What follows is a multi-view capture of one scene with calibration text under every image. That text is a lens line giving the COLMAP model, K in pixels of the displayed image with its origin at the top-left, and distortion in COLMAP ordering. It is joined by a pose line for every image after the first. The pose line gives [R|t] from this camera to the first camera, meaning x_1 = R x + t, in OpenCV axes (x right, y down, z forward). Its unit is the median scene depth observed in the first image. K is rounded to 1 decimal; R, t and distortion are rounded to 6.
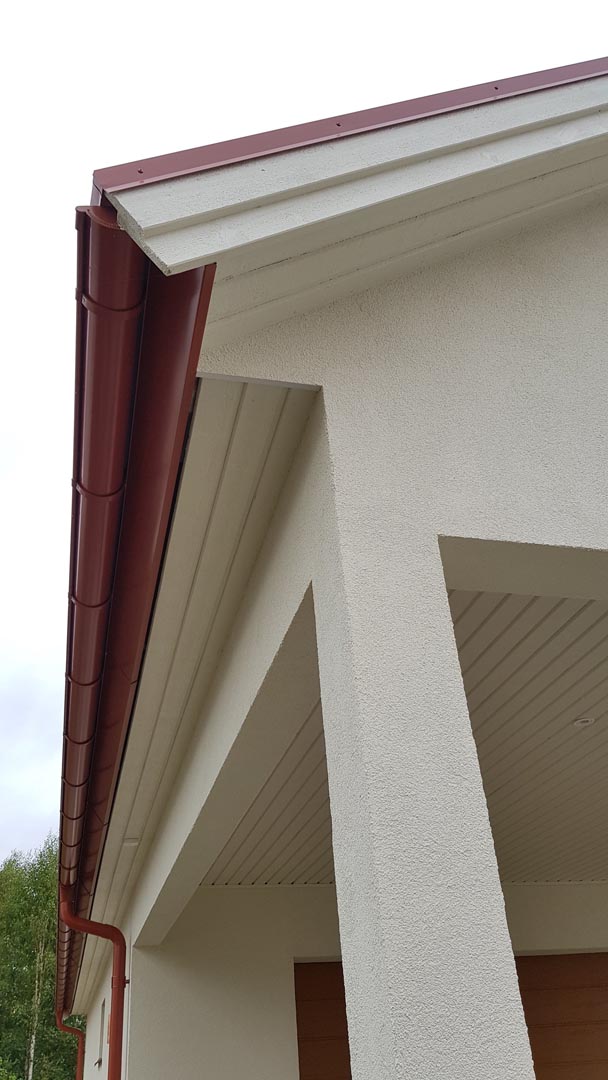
lens RADIAL K [[839.6, 0, 309.6], [0, 839.6, 539.8], [0, 0, 1]] dist [0.063275, -0.087475]
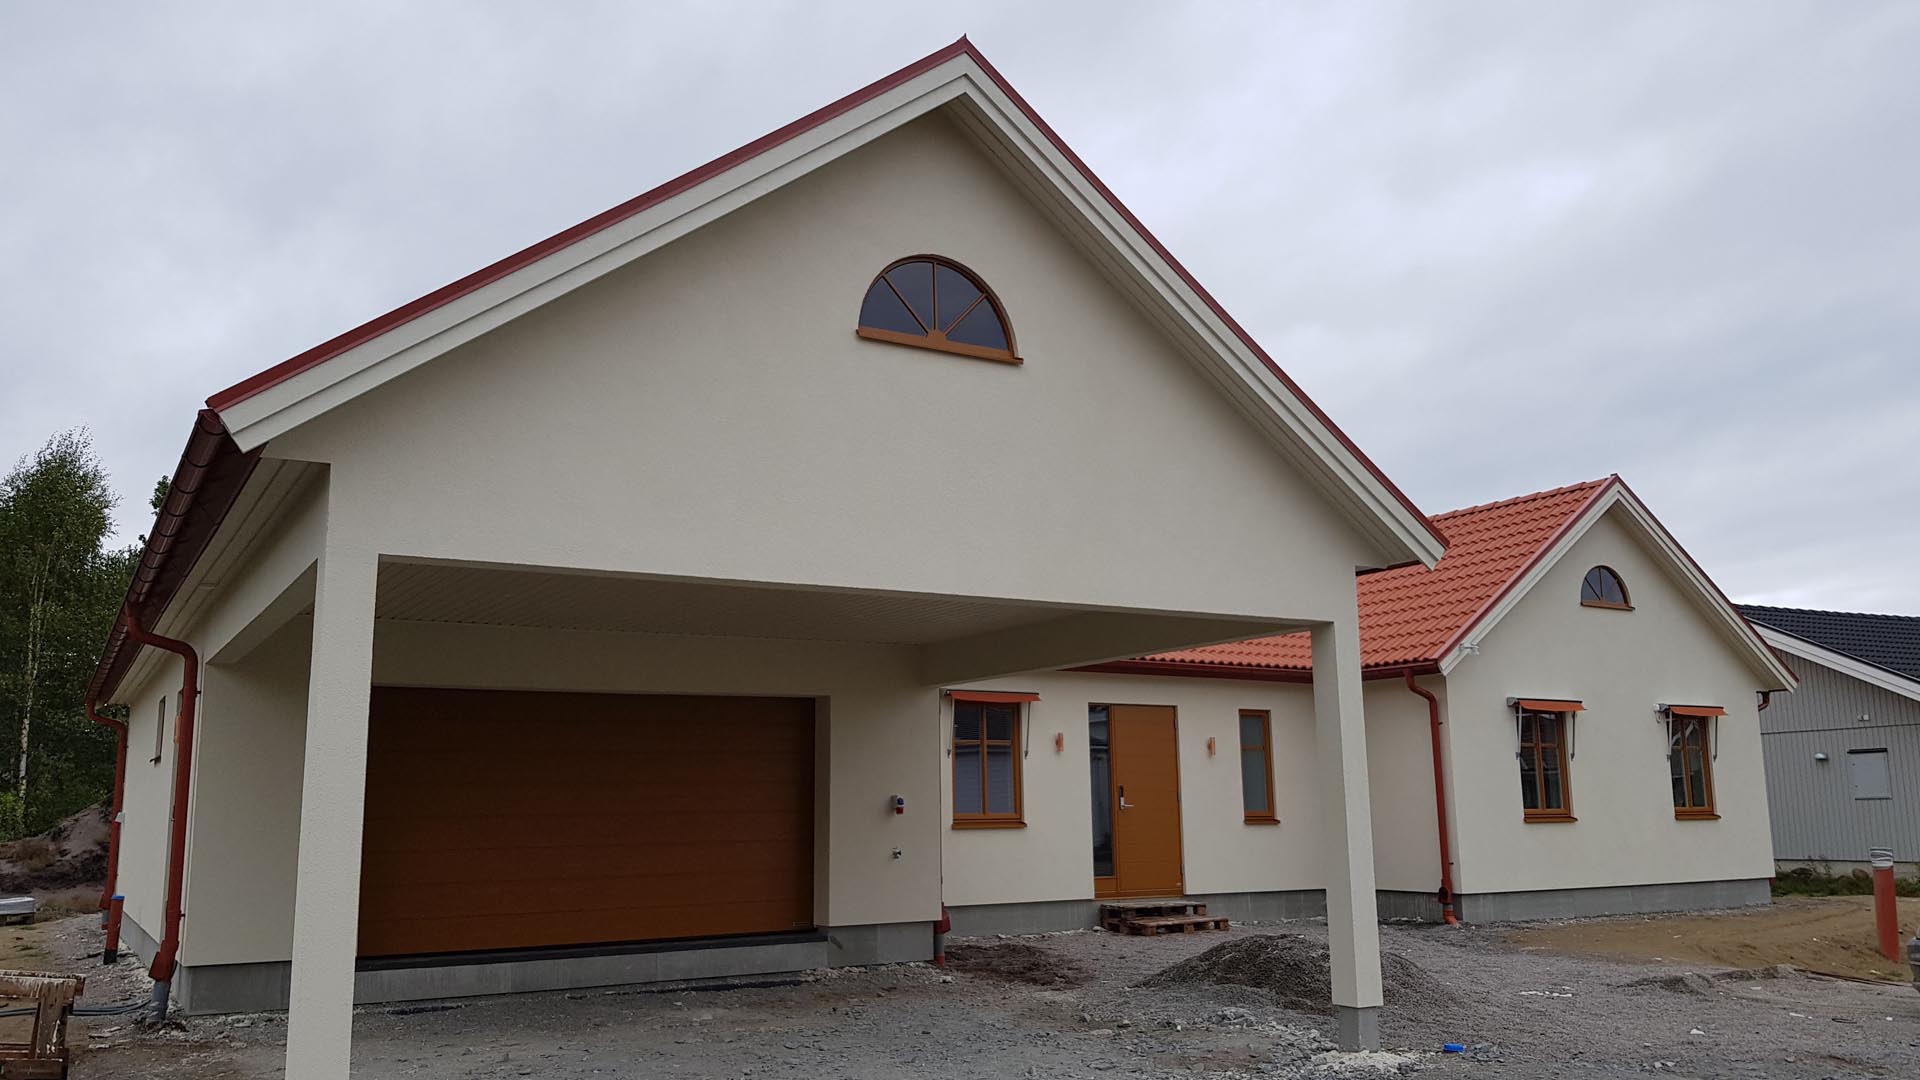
lens RADIAL K [[1492.7, 0, 961.7], [0, 1492.7, 549.5], [0, 0, 1]] dist [0.063275, -0.087475]
pose [[0.954511, 0.110141, 0.277087, 0.076043], [-0.206493, 0.914547, 0.347800, -0.247691], [-0.215102, -0.389196, 0.895688, -0.409938]]
